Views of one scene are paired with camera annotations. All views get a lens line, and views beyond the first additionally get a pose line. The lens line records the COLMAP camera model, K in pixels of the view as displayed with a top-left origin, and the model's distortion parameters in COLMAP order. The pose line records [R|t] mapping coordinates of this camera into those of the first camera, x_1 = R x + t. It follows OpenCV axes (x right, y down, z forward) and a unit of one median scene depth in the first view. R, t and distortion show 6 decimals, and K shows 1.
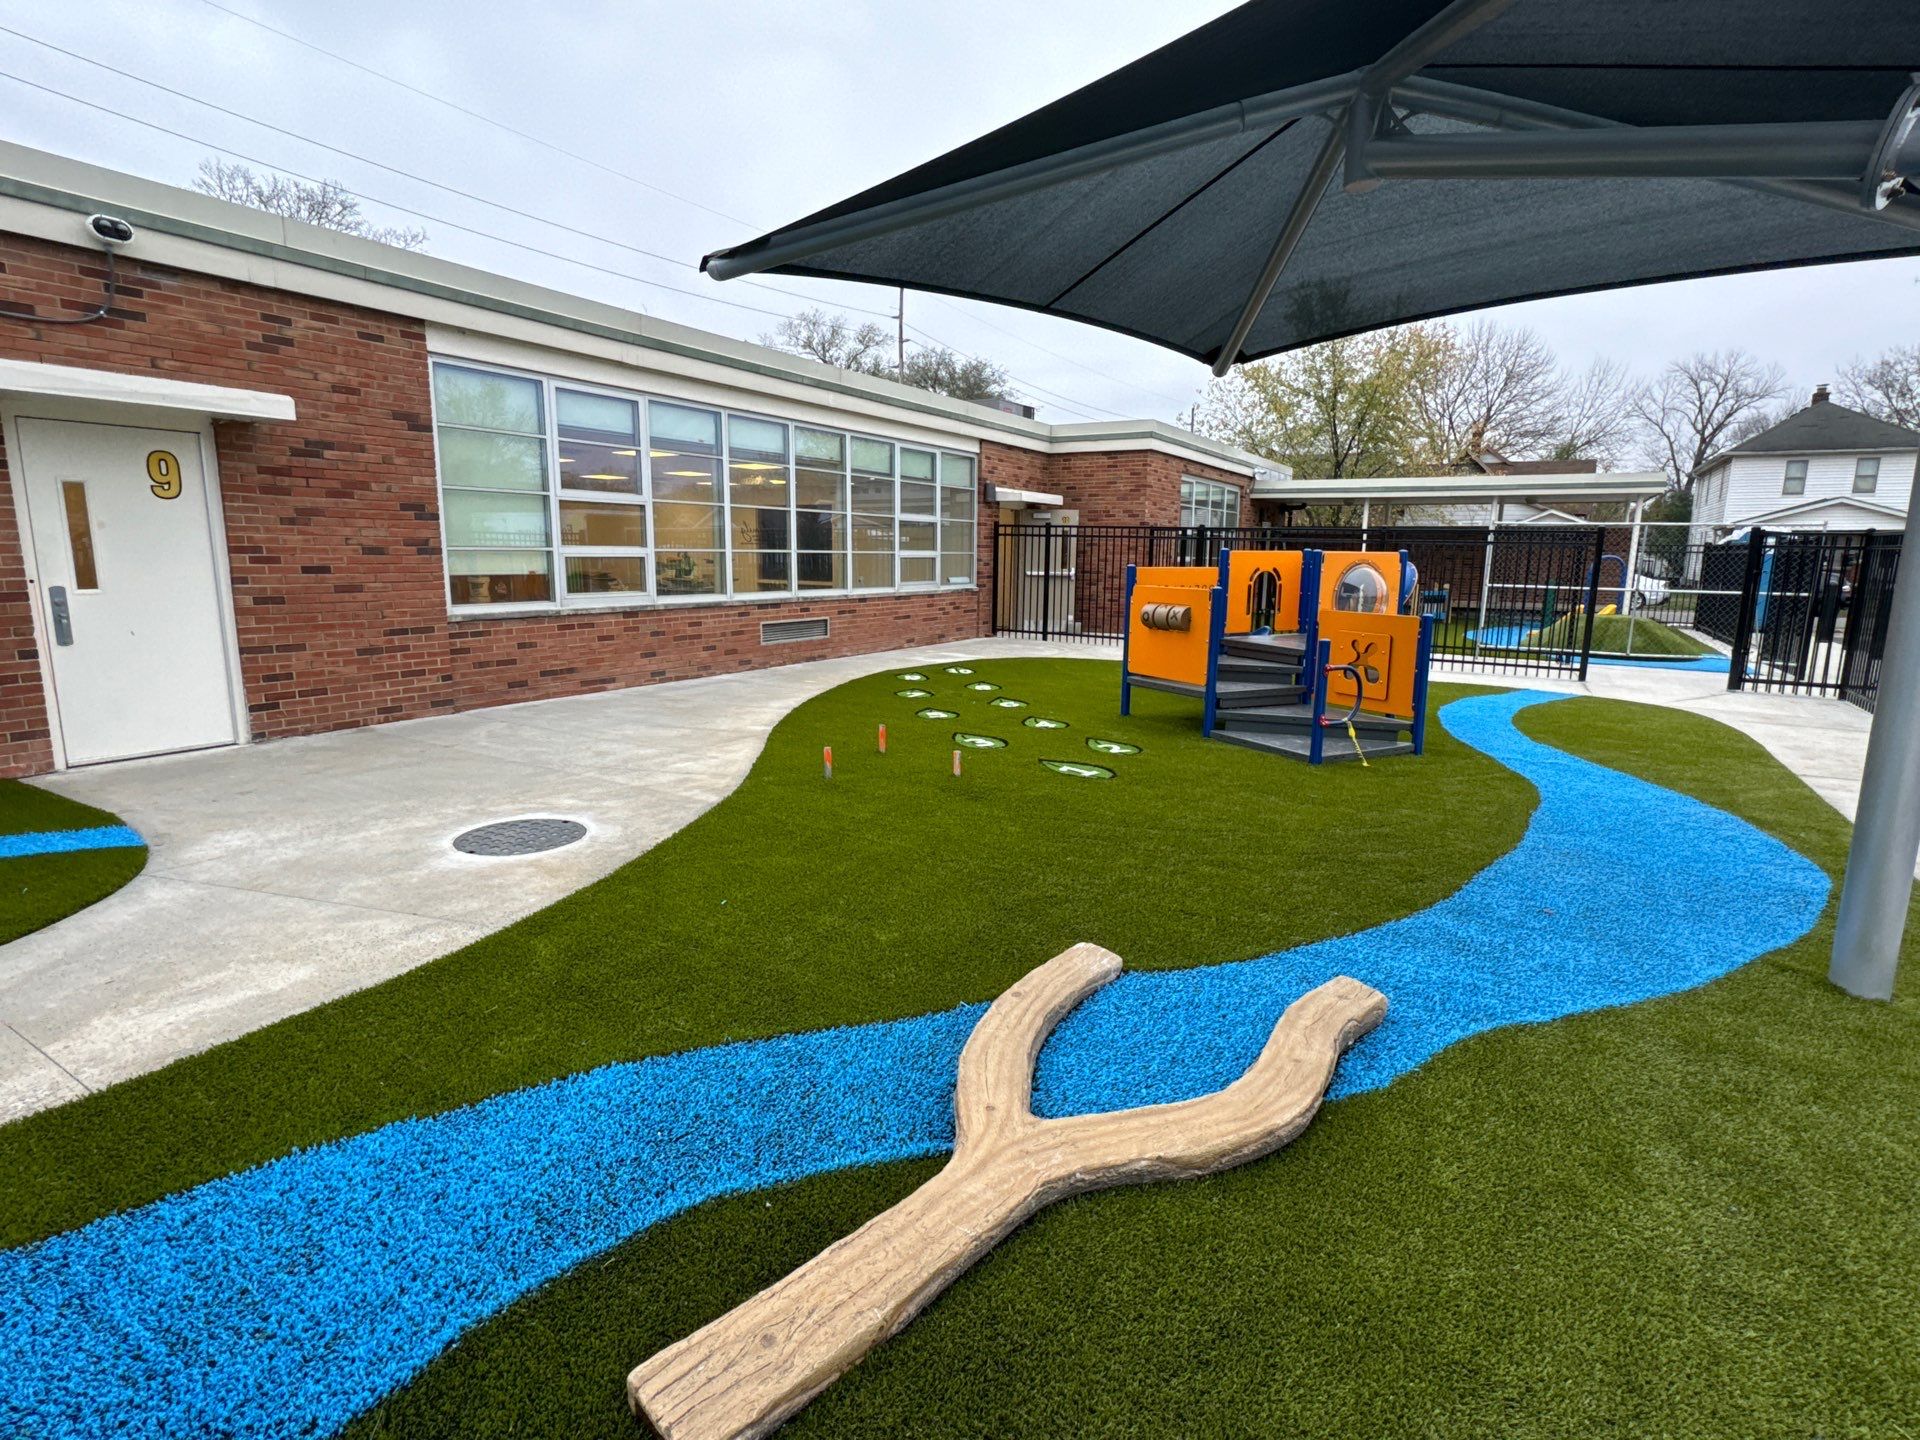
lens RADIAL K [[974.9, 0, 962.6], [0, 974.9, 726.2], [0, 0, 1]] dist [-0.003881, 0.000748]
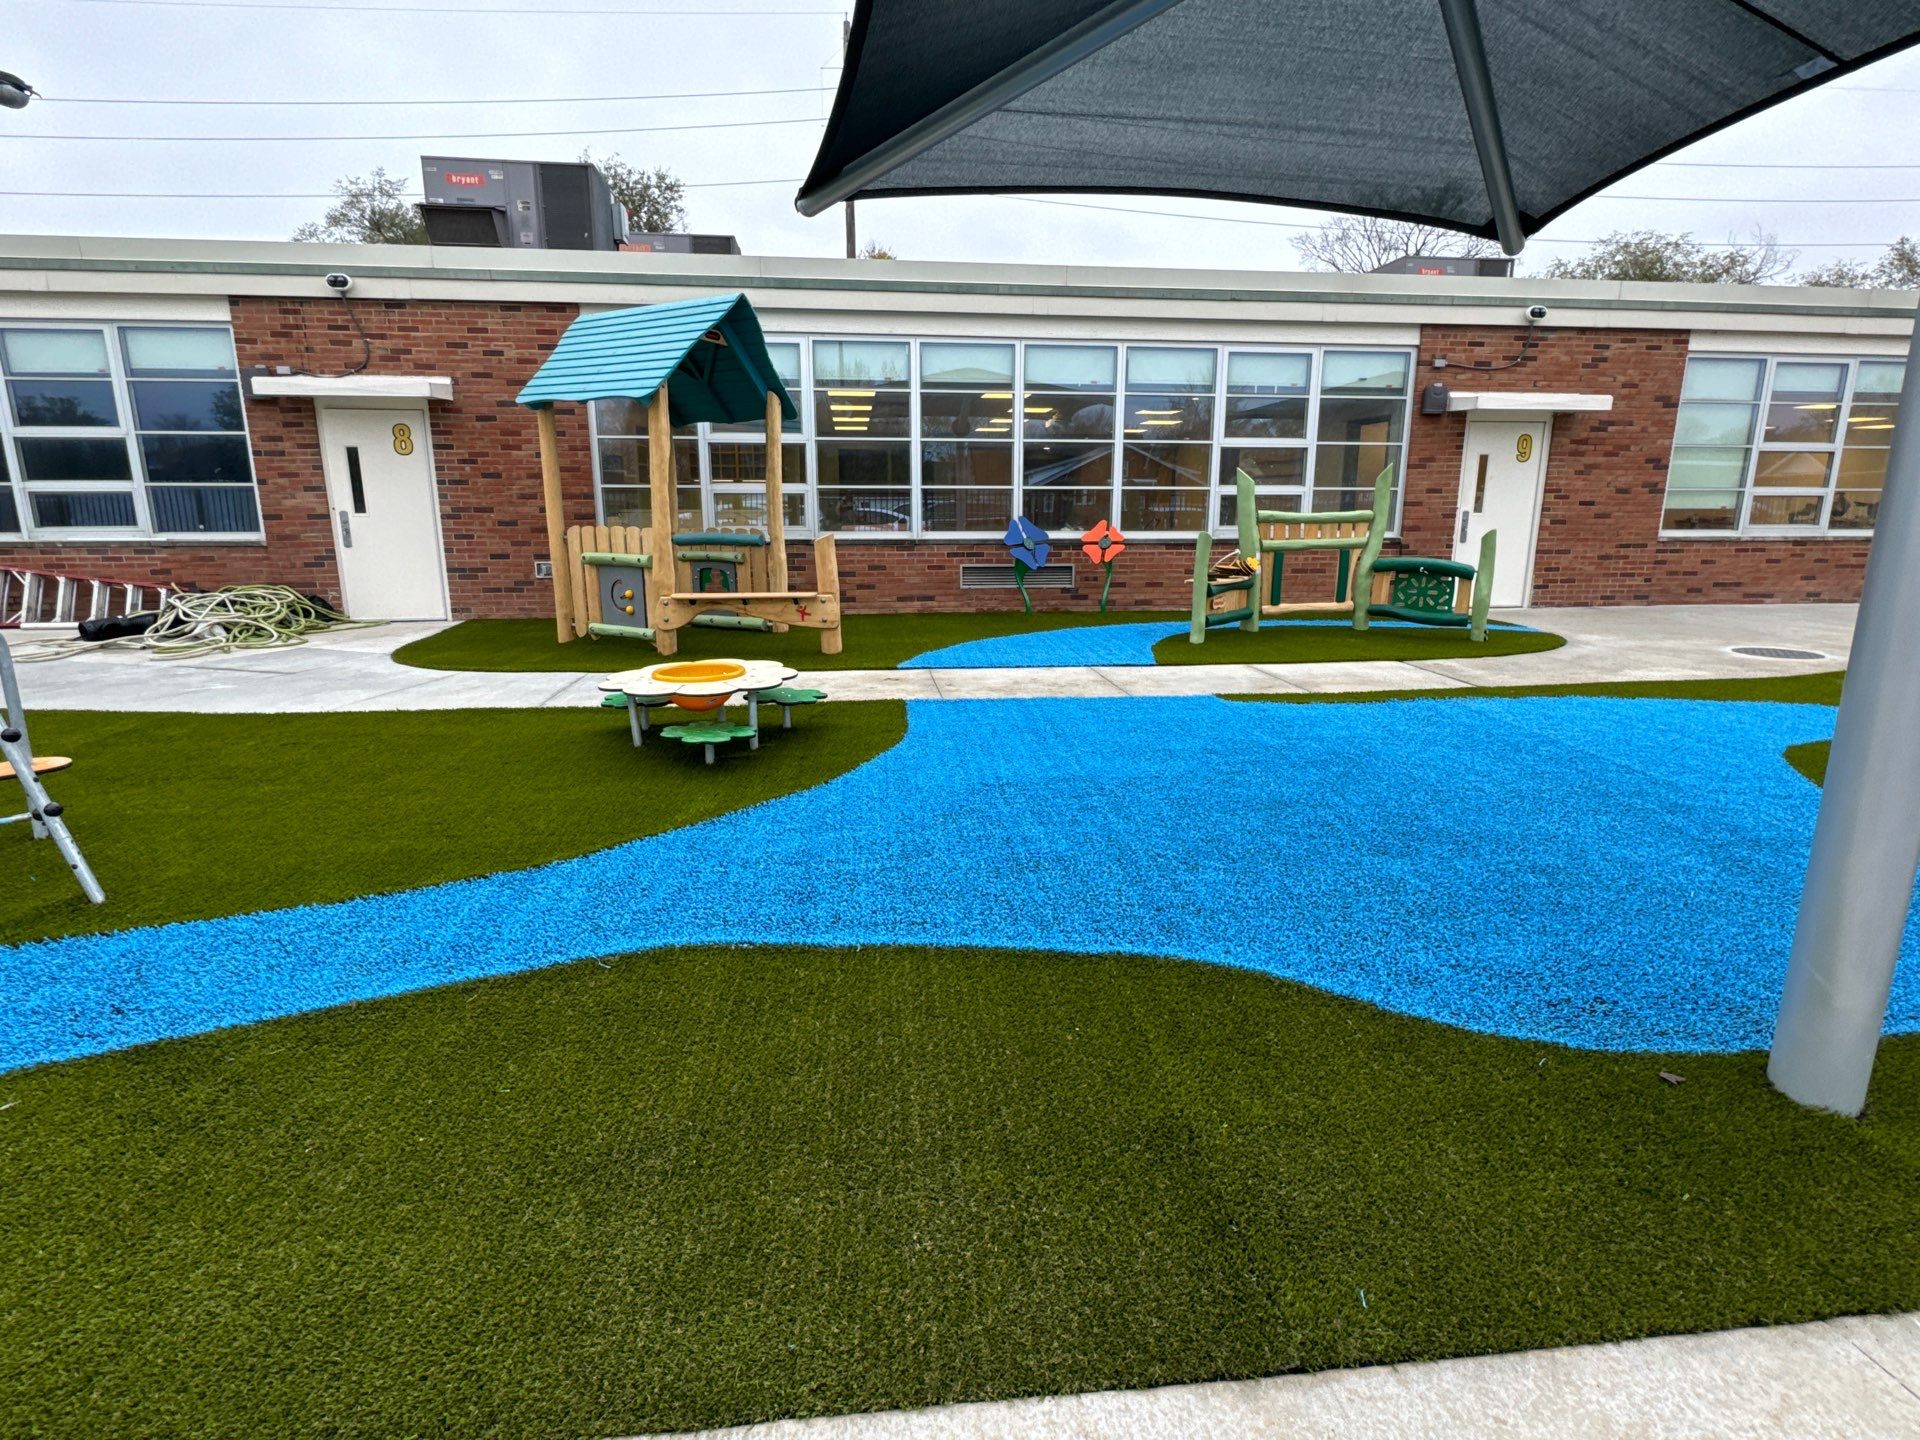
lens RADIAL K [[1012.8, 0, 975.4], [0, 1012.8, 735.4], [0, 0, 1]] dist [0.000926, -0.000230]
pose [[0.605517, 0.172353, -0.776945, 0.046647], [-0.135163, 0.984356, 0.113024, 0.090760], [0.784271, 0.036576, 0.619340, -0.449741]]
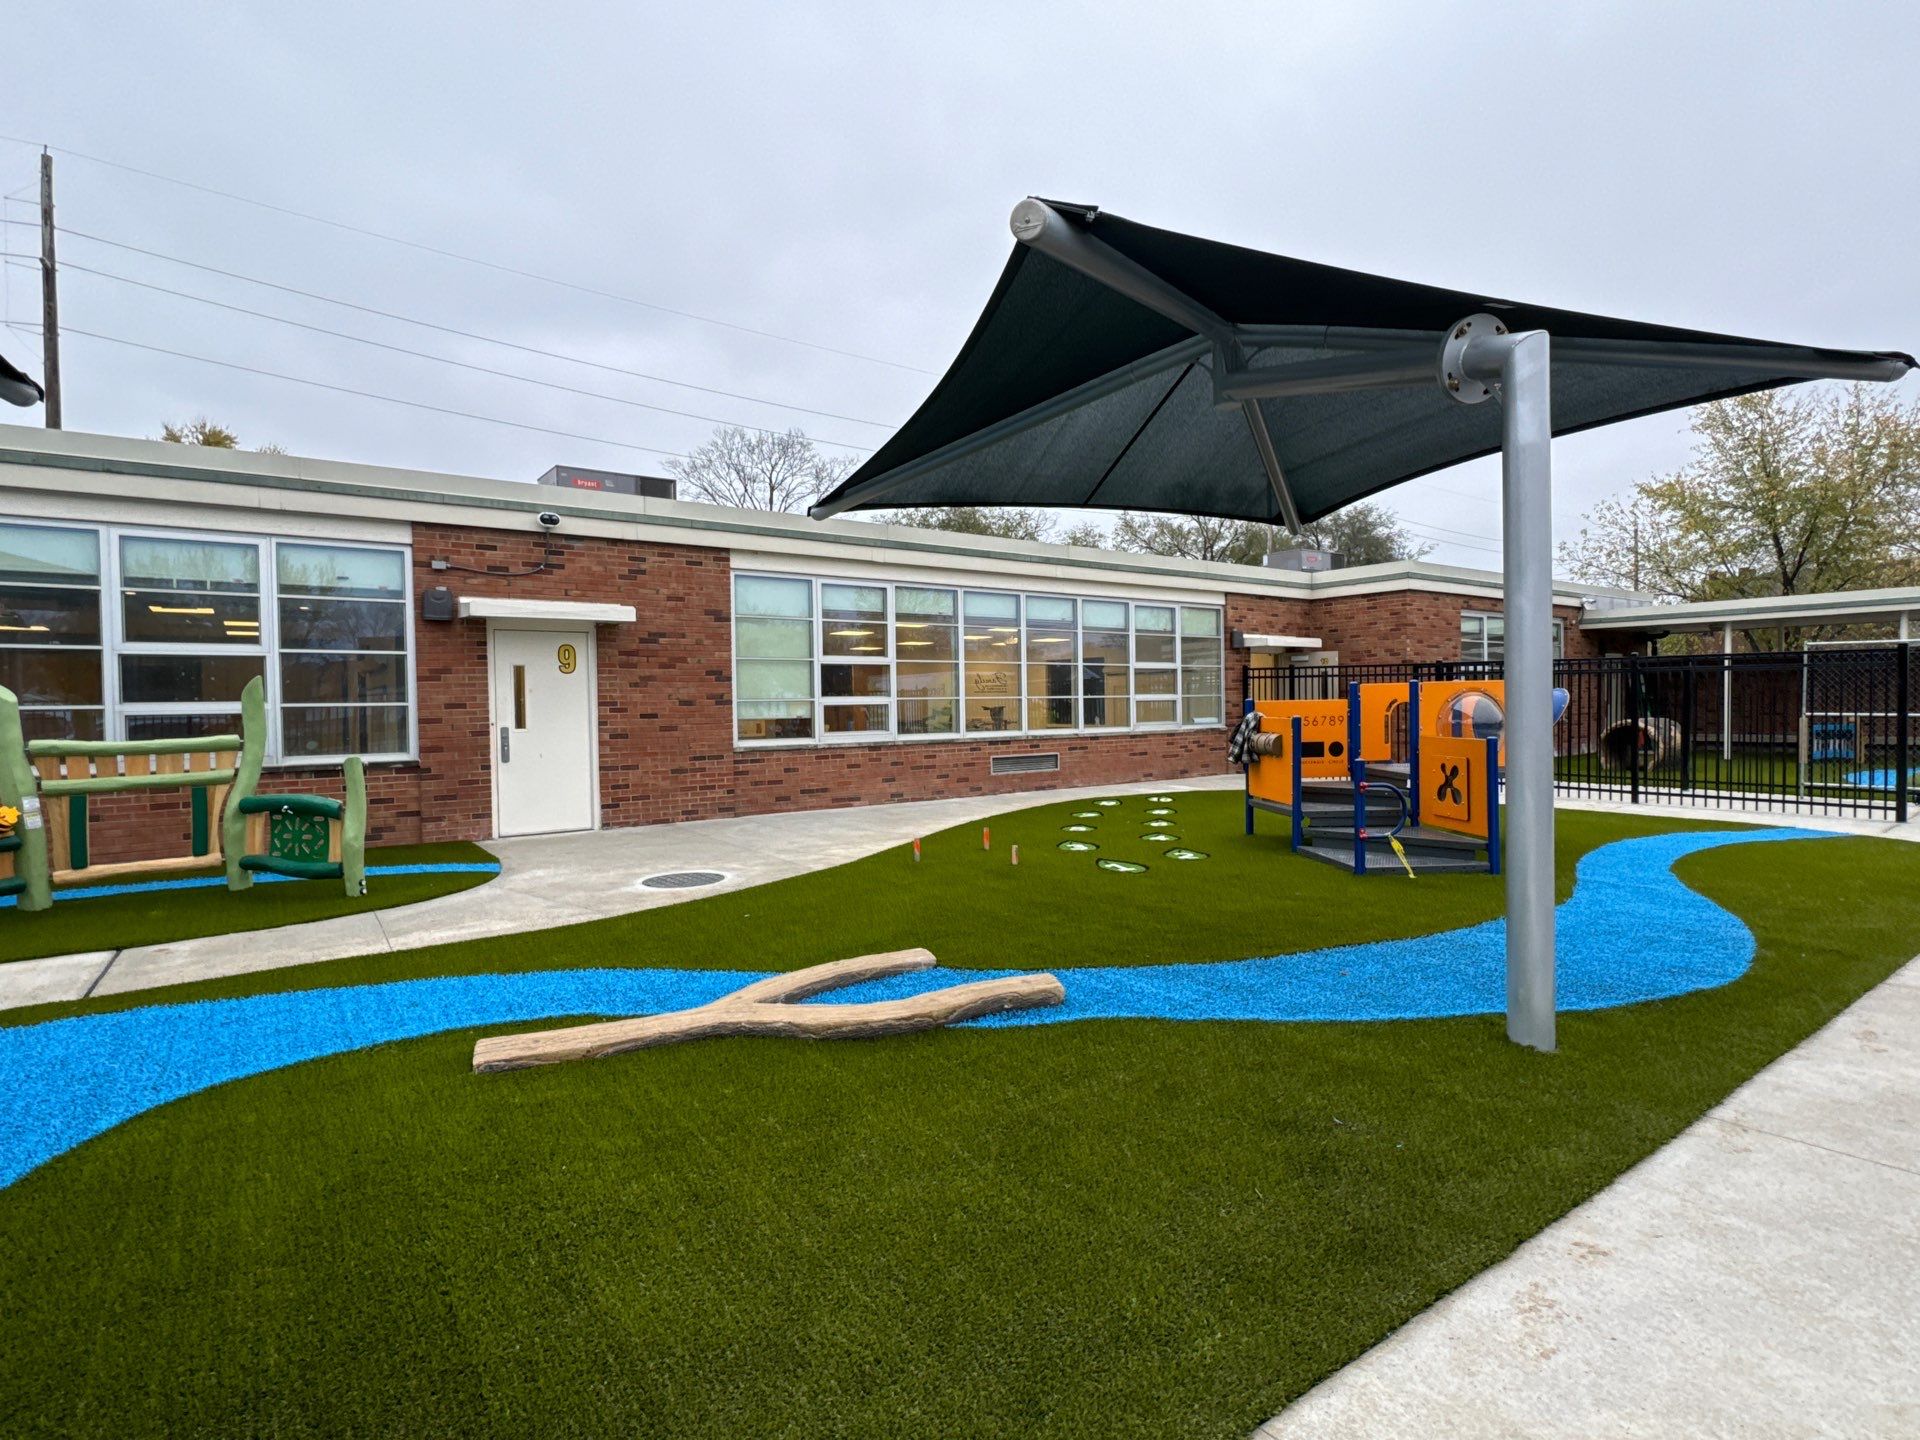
lens RADIAL K [[986.6, 0, 968.8], [0, 986.6, 730.1], [0, 0, 1]] dist [-0.002659, 0.000322]
pose [[0.921688, -0.013065, -0.387712, 0.215974], [-0.044410, 0.989308, -0.138912, 0.028590], [0.385382, 0.145252, 0.911254, -0.110538]]
